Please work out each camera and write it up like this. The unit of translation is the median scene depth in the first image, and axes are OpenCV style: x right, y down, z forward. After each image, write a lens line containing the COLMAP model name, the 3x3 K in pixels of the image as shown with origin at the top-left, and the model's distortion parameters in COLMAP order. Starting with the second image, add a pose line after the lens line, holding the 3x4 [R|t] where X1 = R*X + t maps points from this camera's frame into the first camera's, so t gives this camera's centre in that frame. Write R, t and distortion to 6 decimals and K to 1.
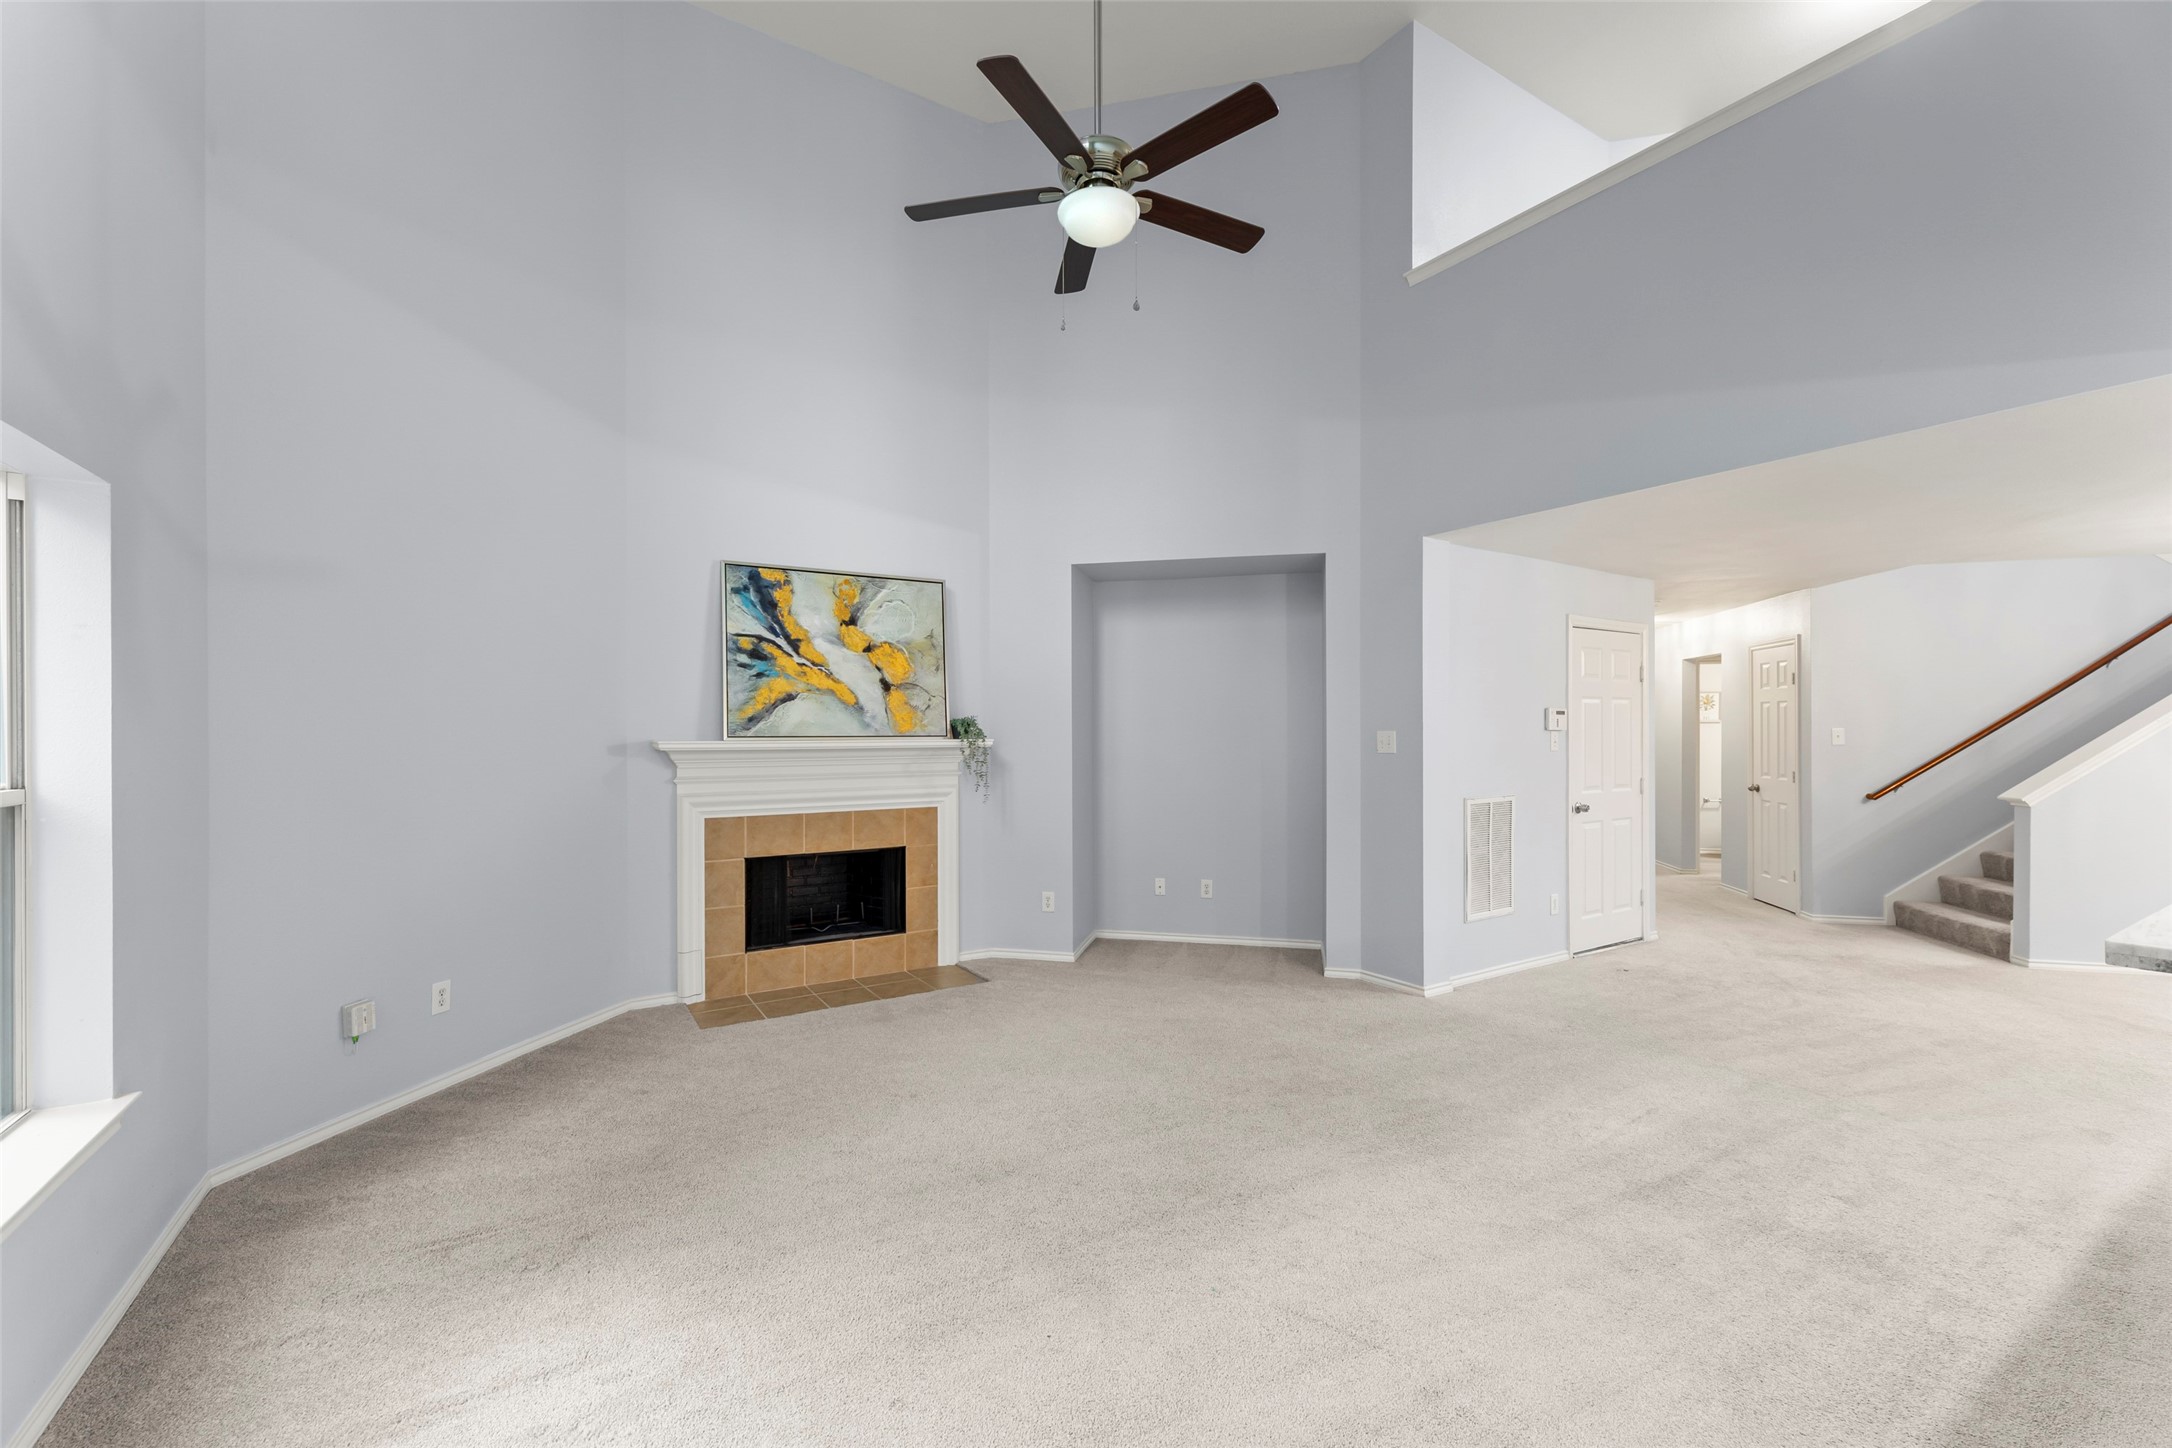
lens RADIAL K [[887.3, 0, 1076.3], [0, 887.3, 729.7], [0, 0, 1]] dist [-0.000249, -0.000062]
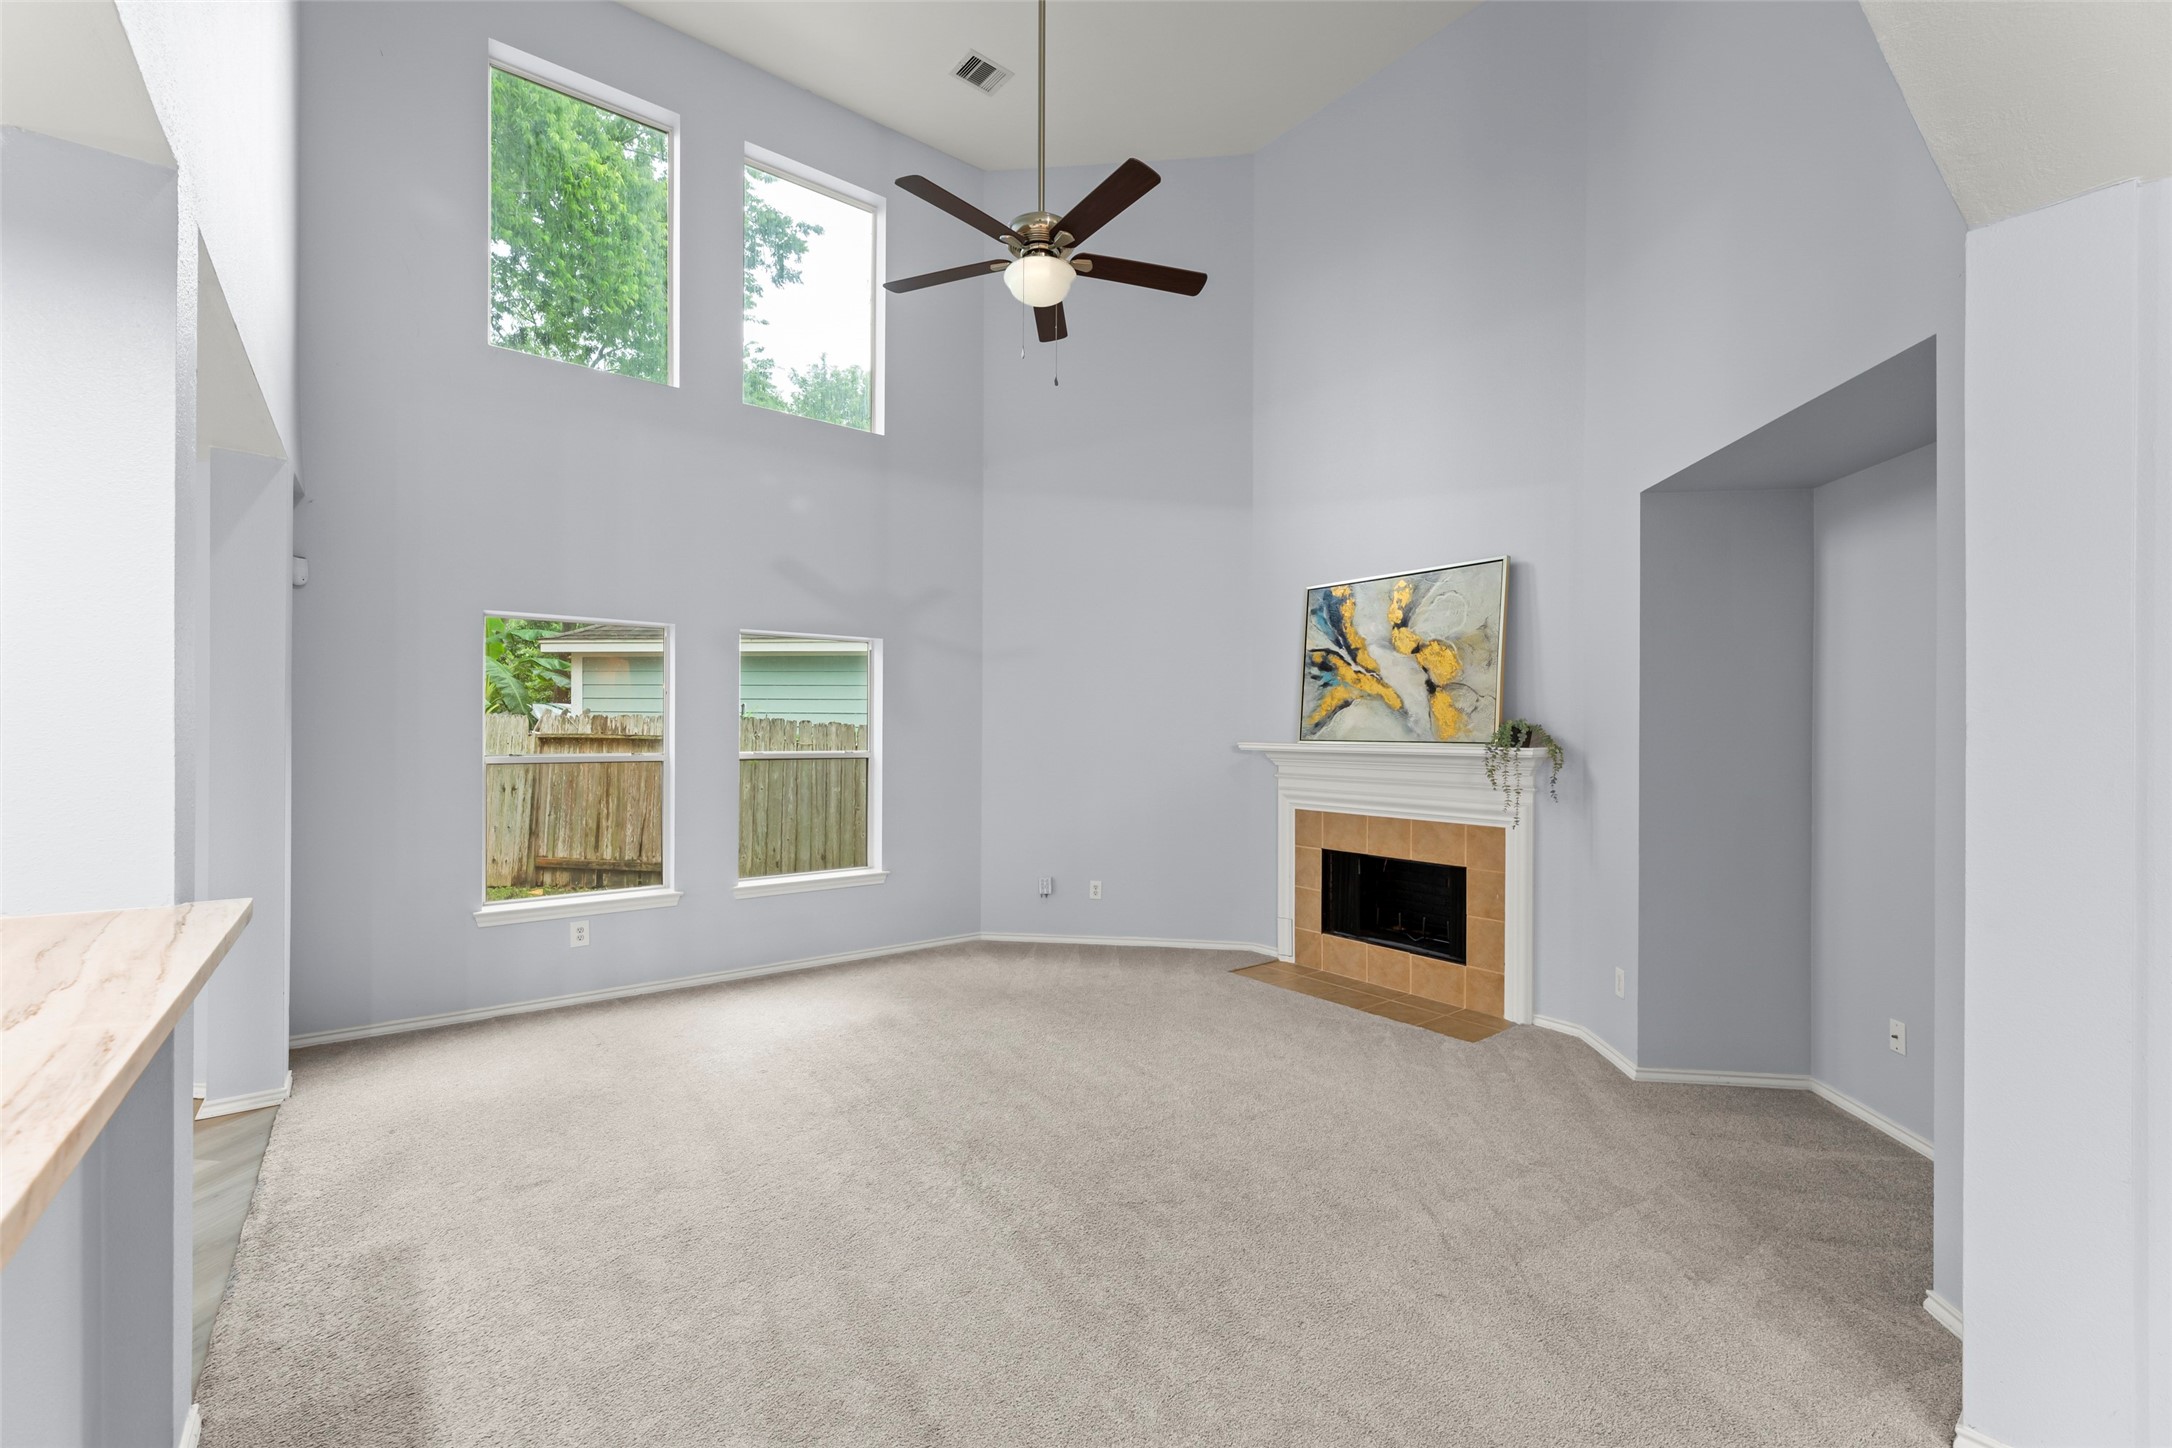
lens RADIAL K [[887.3, 0, 1076.3], [0, 887.3, 729.7], [0, 0, 1]] dist [-0.000249, -0.000062]
pose [[0.105427, -0.001475, -0.994426, 0.689088], [-0.008166, 0.999964, -0.002349, -0.000286], [0.994393, 0.008368, 0.105412, 0.555207]]
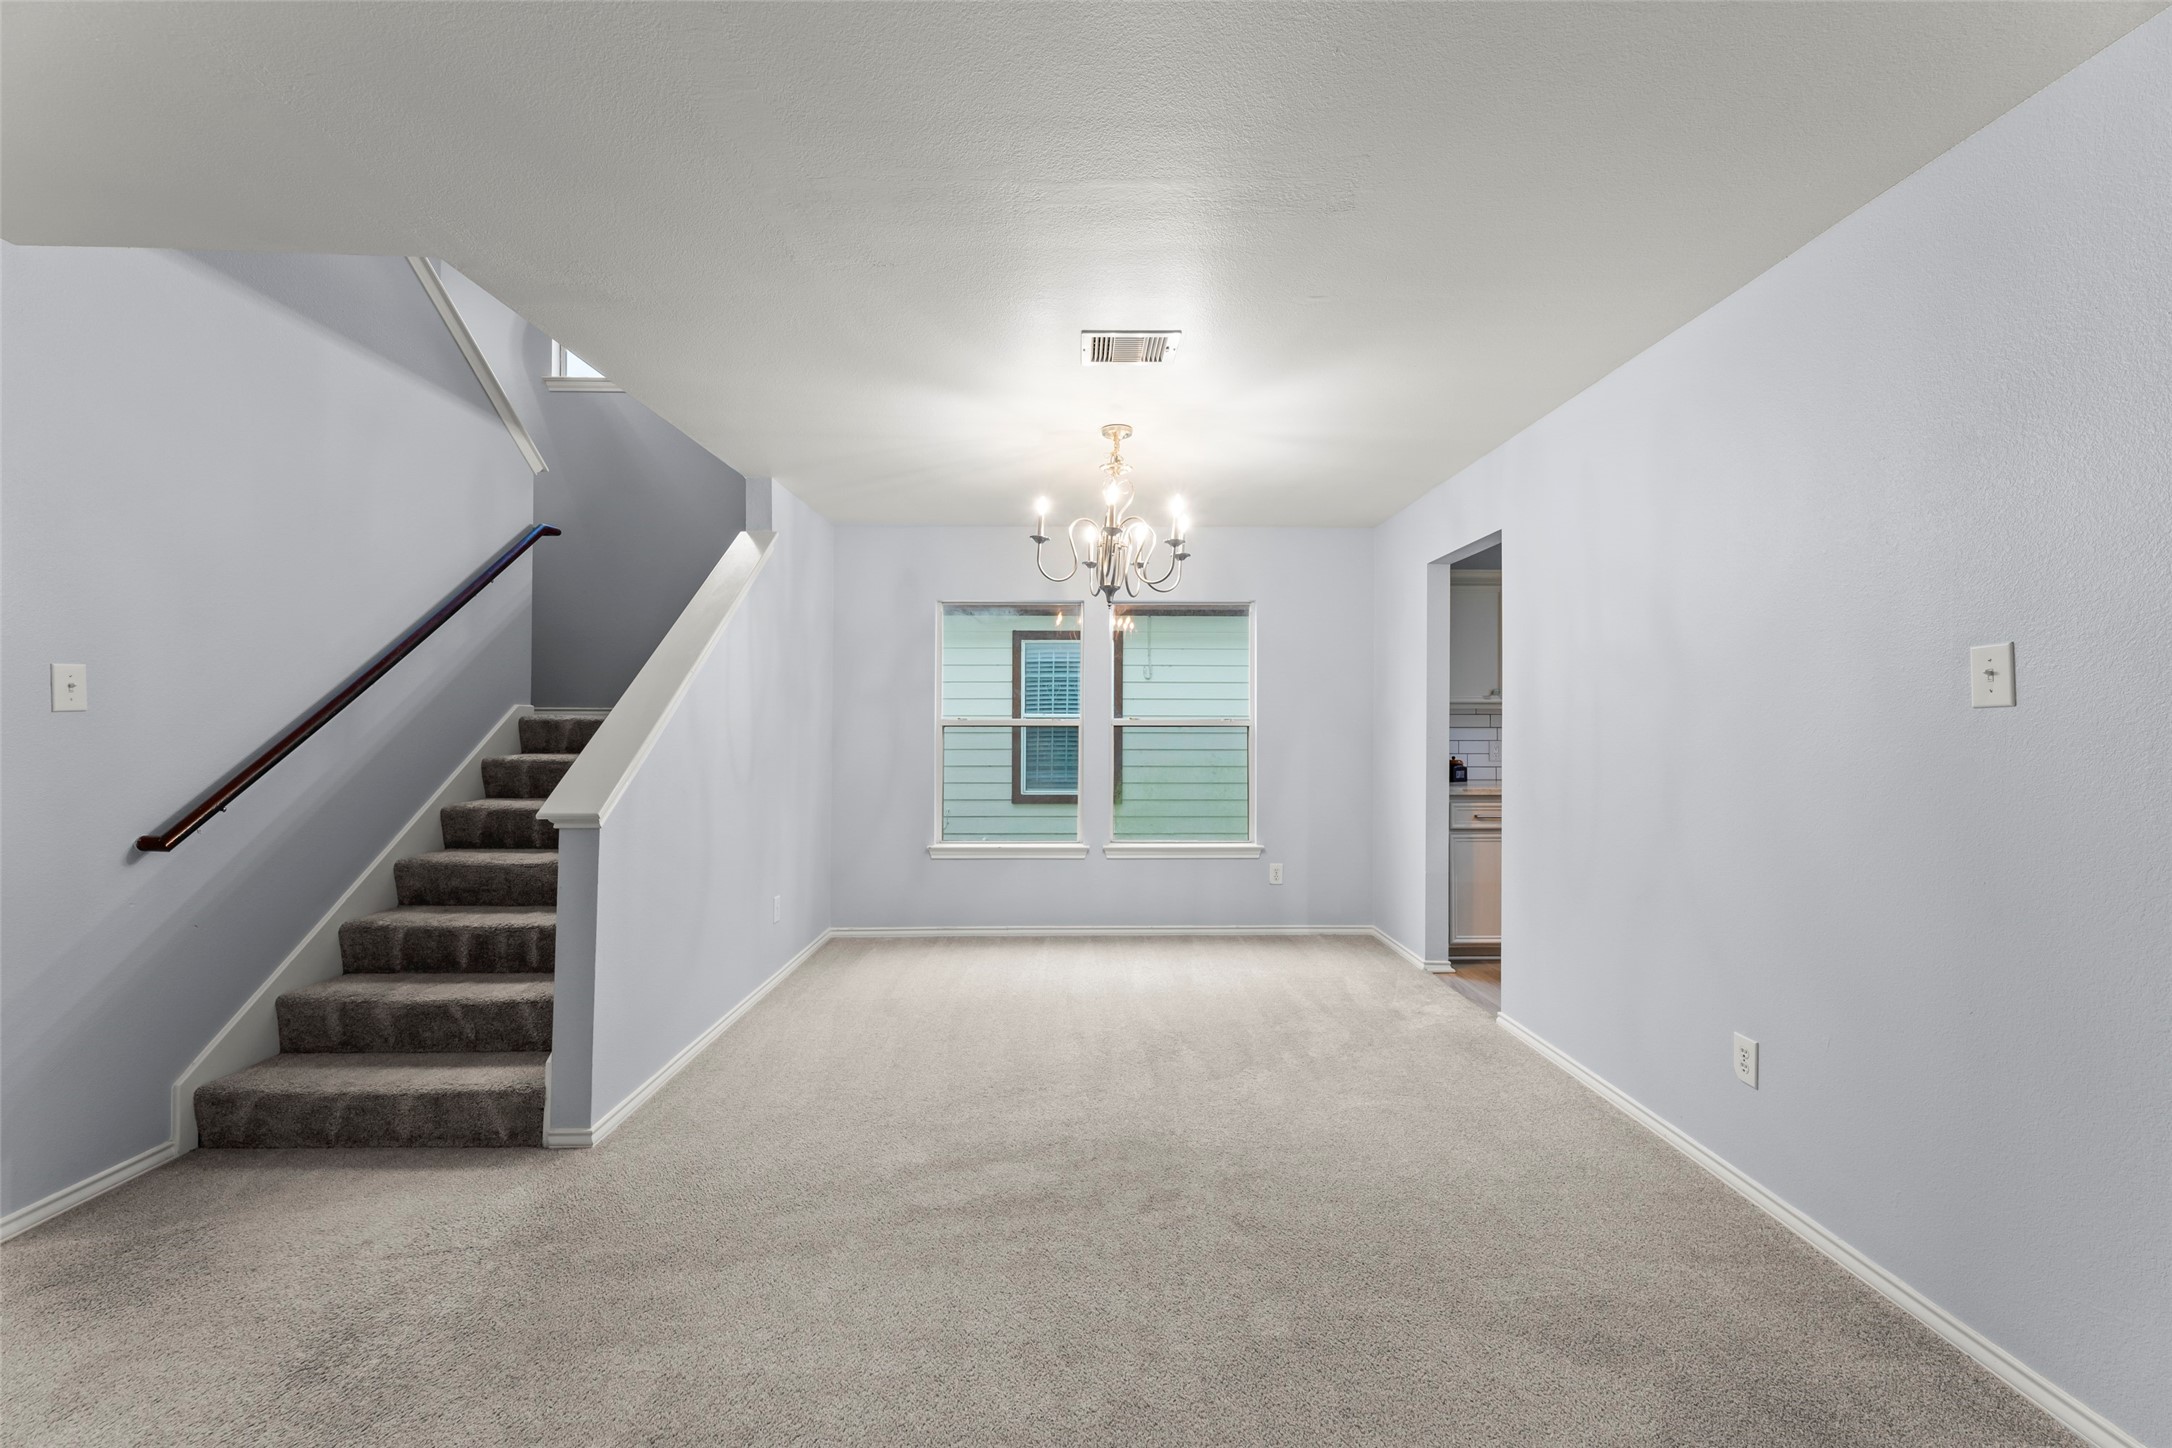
lens RADIAL K [[892.4, 0, 1078.7], [0, 892.4, 697.3], [0, 0, 1]] dist [0.000257, -0.000006]
pose [[-0.232131, 0.028284, 0.972273, 0.538244], [-0.000075, 0.999577, -0.029096, 0.029226], [-0.972685, -0.006827, -0.232031, 0.900206]]
